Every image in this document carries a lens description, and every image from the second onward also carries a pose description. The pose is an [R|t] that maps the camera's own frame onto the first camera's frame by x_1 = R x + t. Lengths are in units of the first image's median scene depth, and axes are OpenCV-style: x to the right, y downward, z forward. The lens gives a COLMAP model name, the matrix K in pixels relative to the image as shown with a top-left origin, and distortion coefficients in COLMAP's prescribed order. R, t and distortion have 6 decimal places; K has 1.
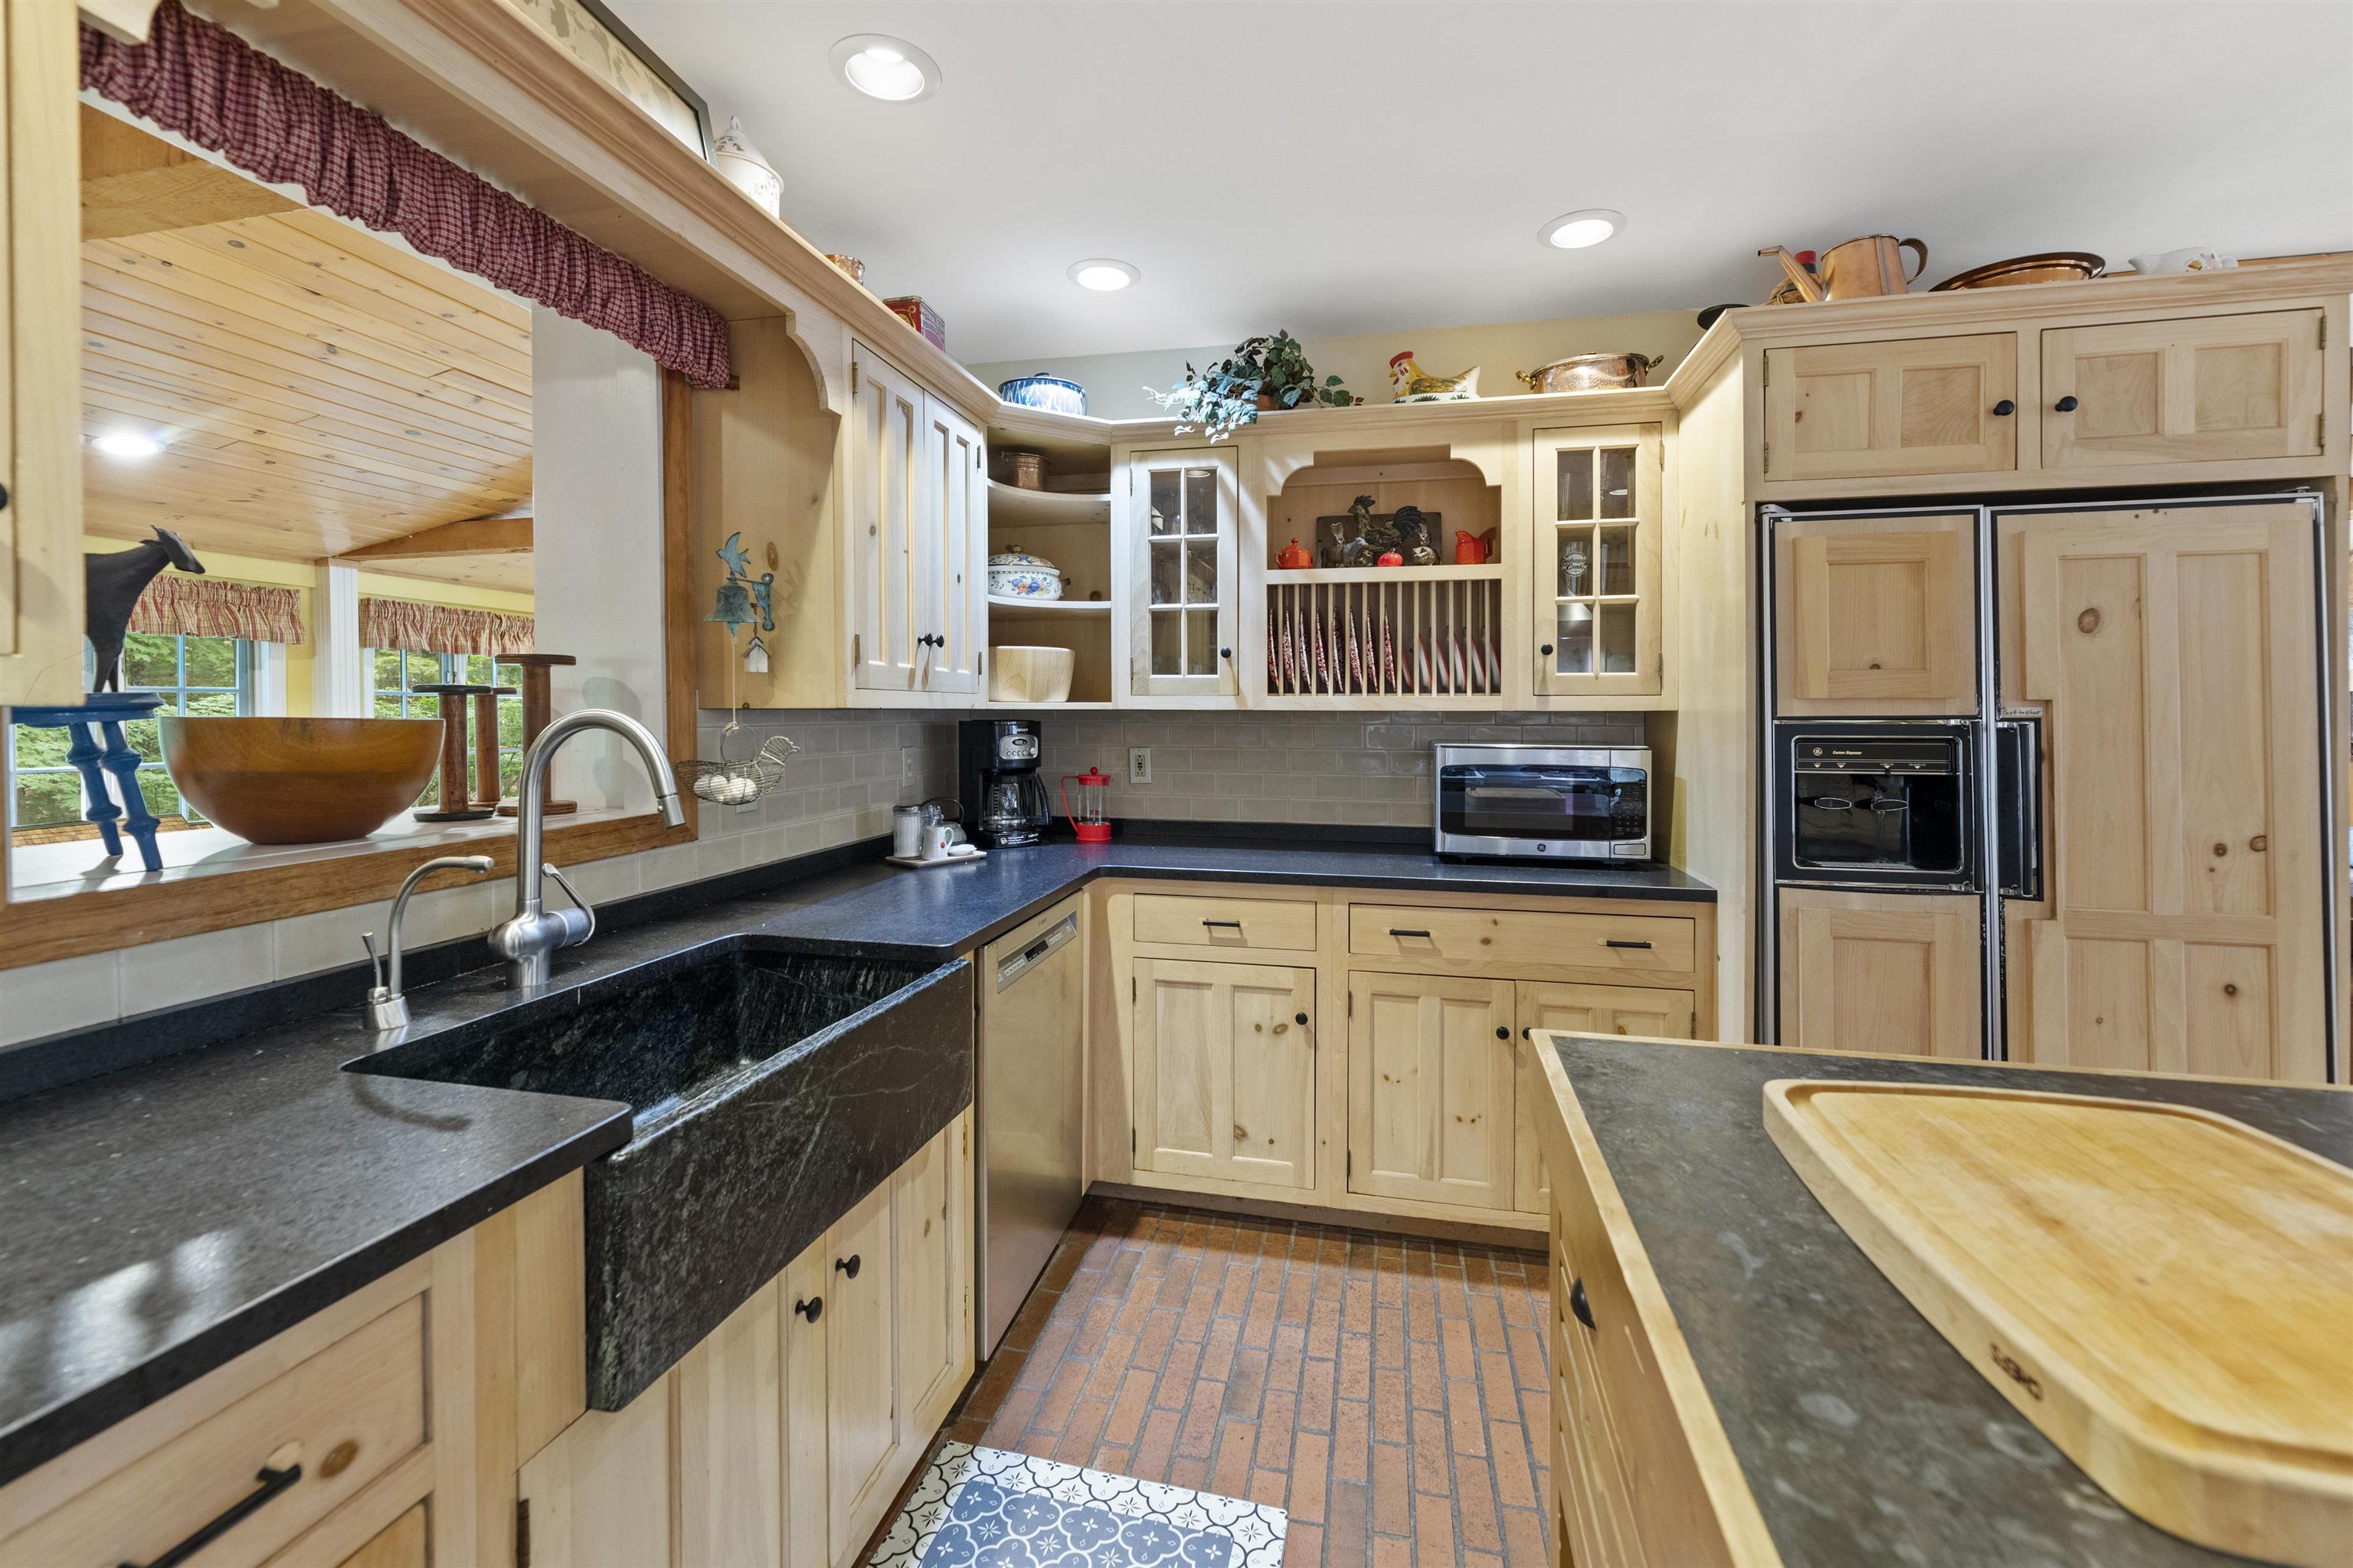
lens RADIAL K [[974.0, 0, 1168.4], [0, 974.0, 722.2], [0, 0, 1]] dist [-0.001460, -0.000061]
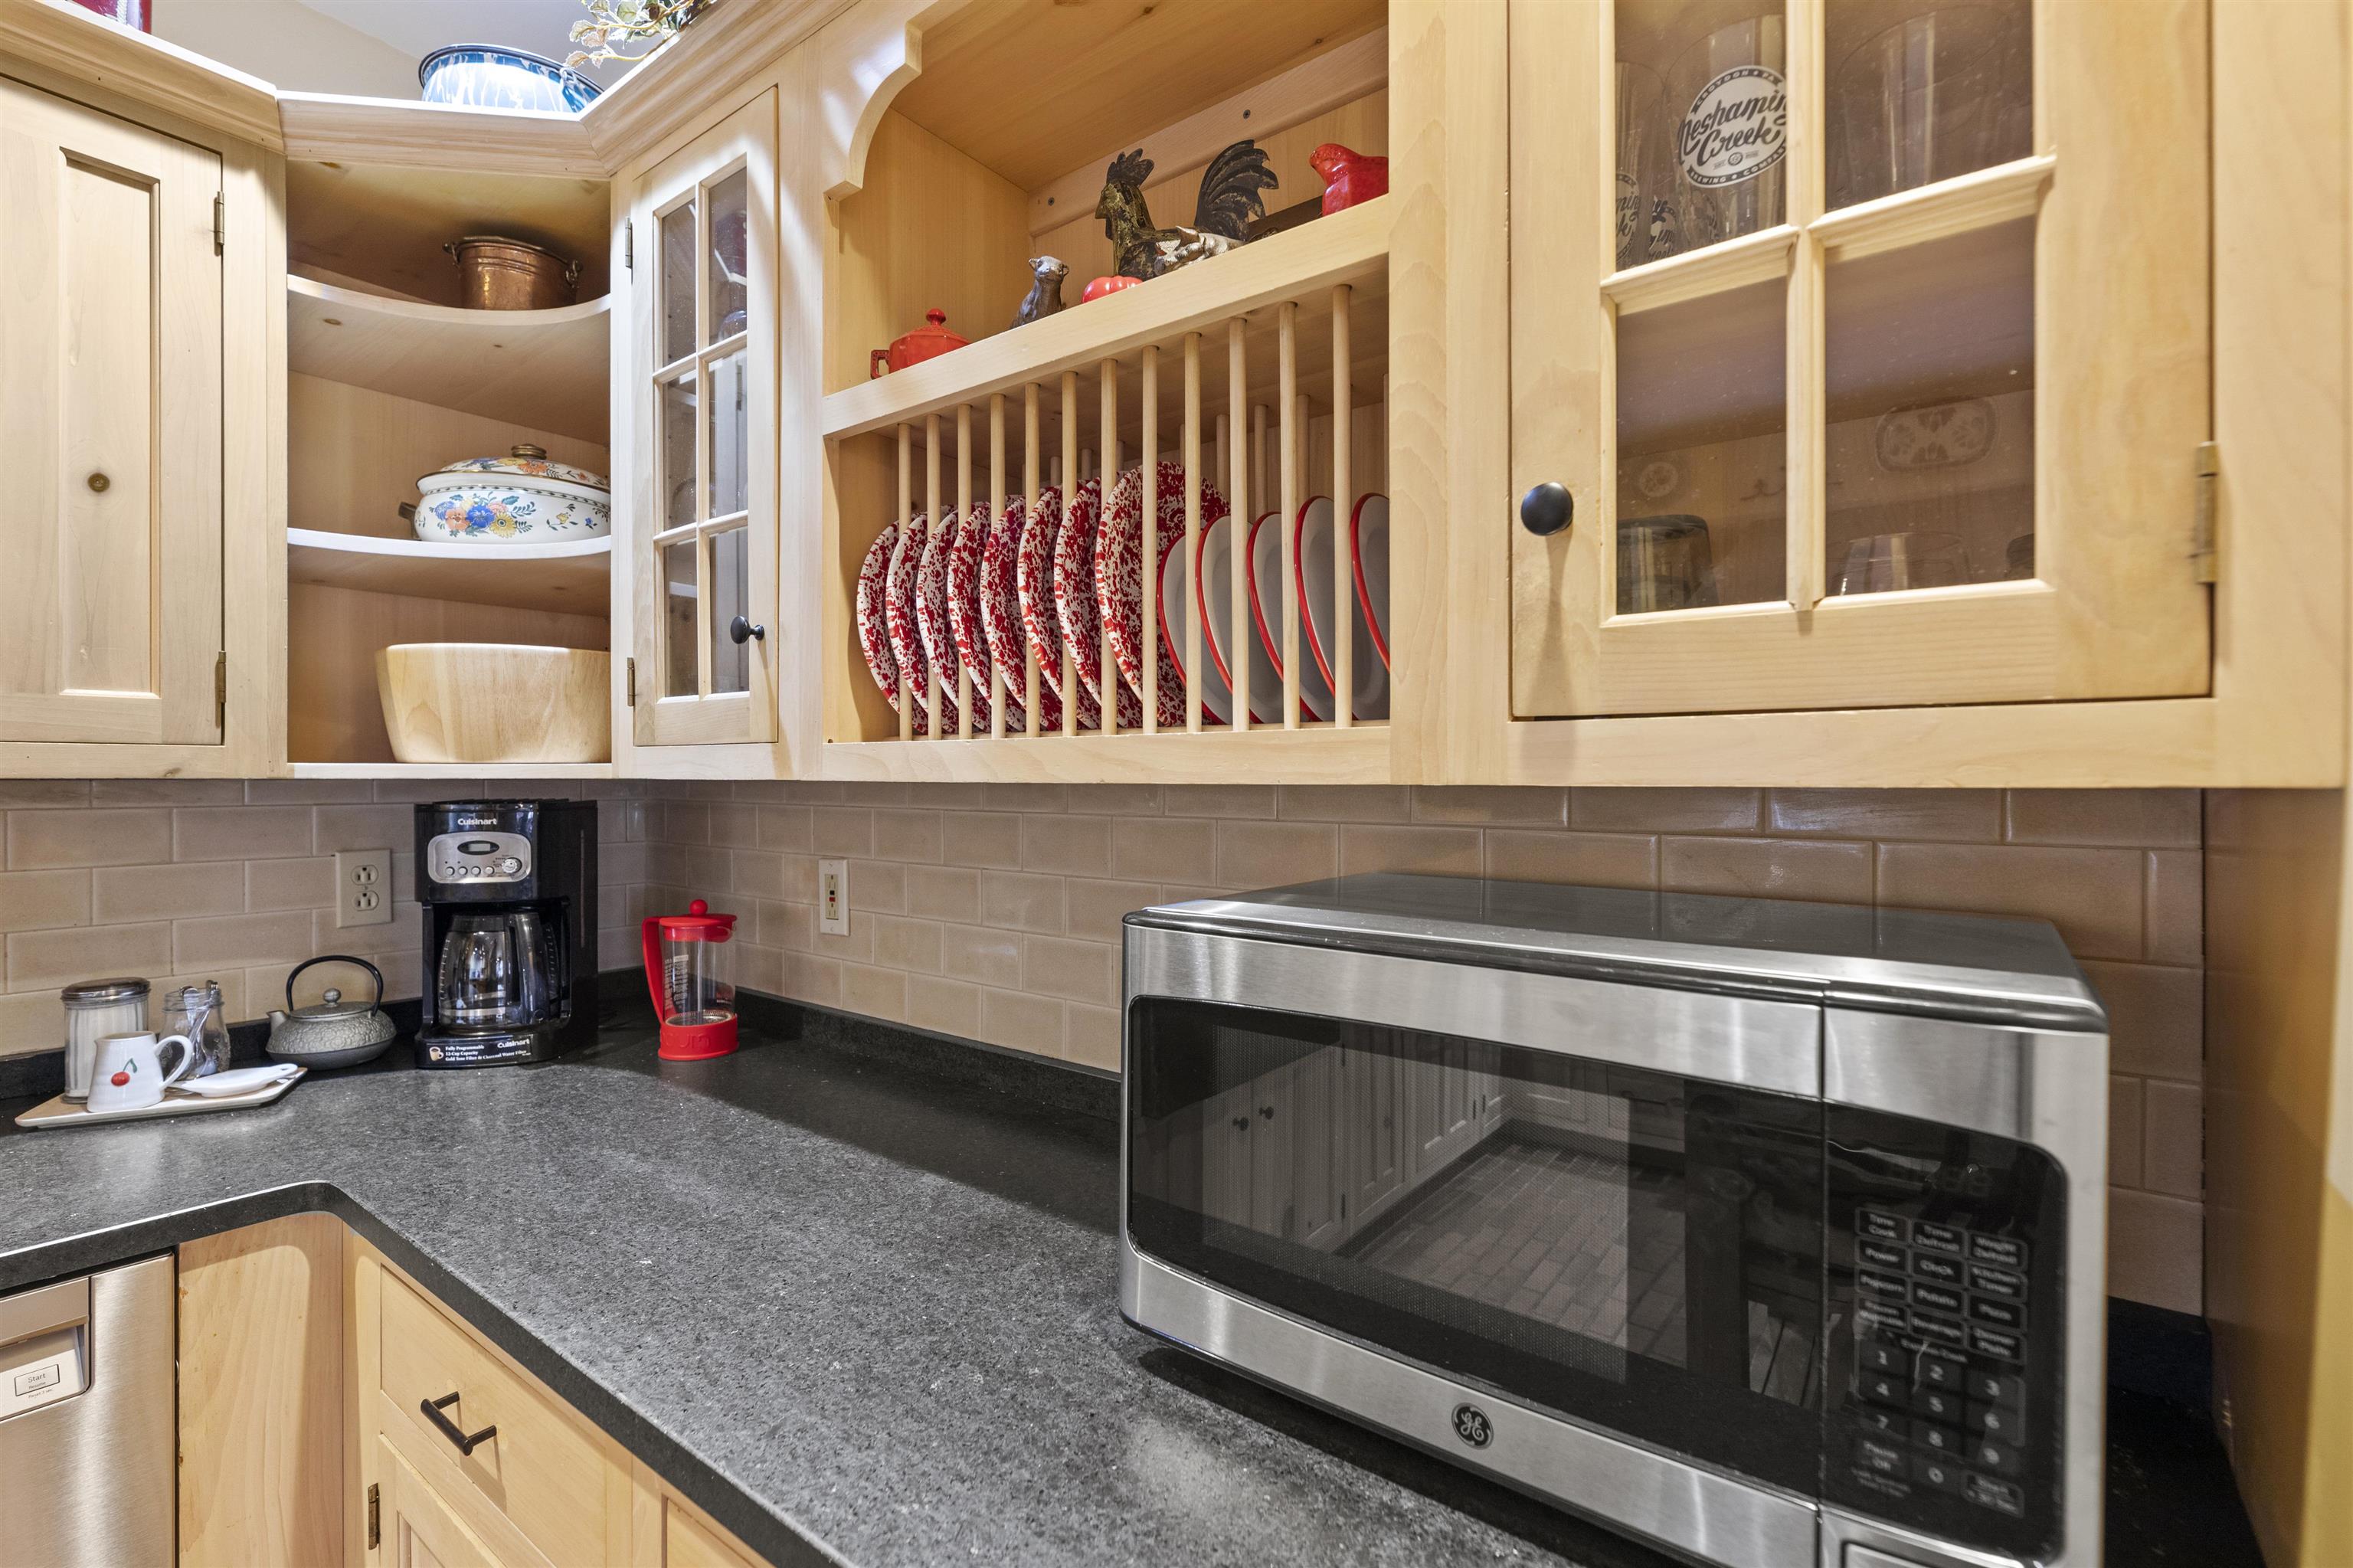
lens RADIAL K [[1046.4, 0, 1176.5], [0, 1046.4, 784.0], [0, 0, 1]] dist [-0.001067, -0.000271]
pose [[0.909874, 0.002109, -0.414880, 0.516219], [-0.004286, 0.999981, -0.004316, -0.013666], [0.414863, 0.005706, 0.909866, 0.938464]]
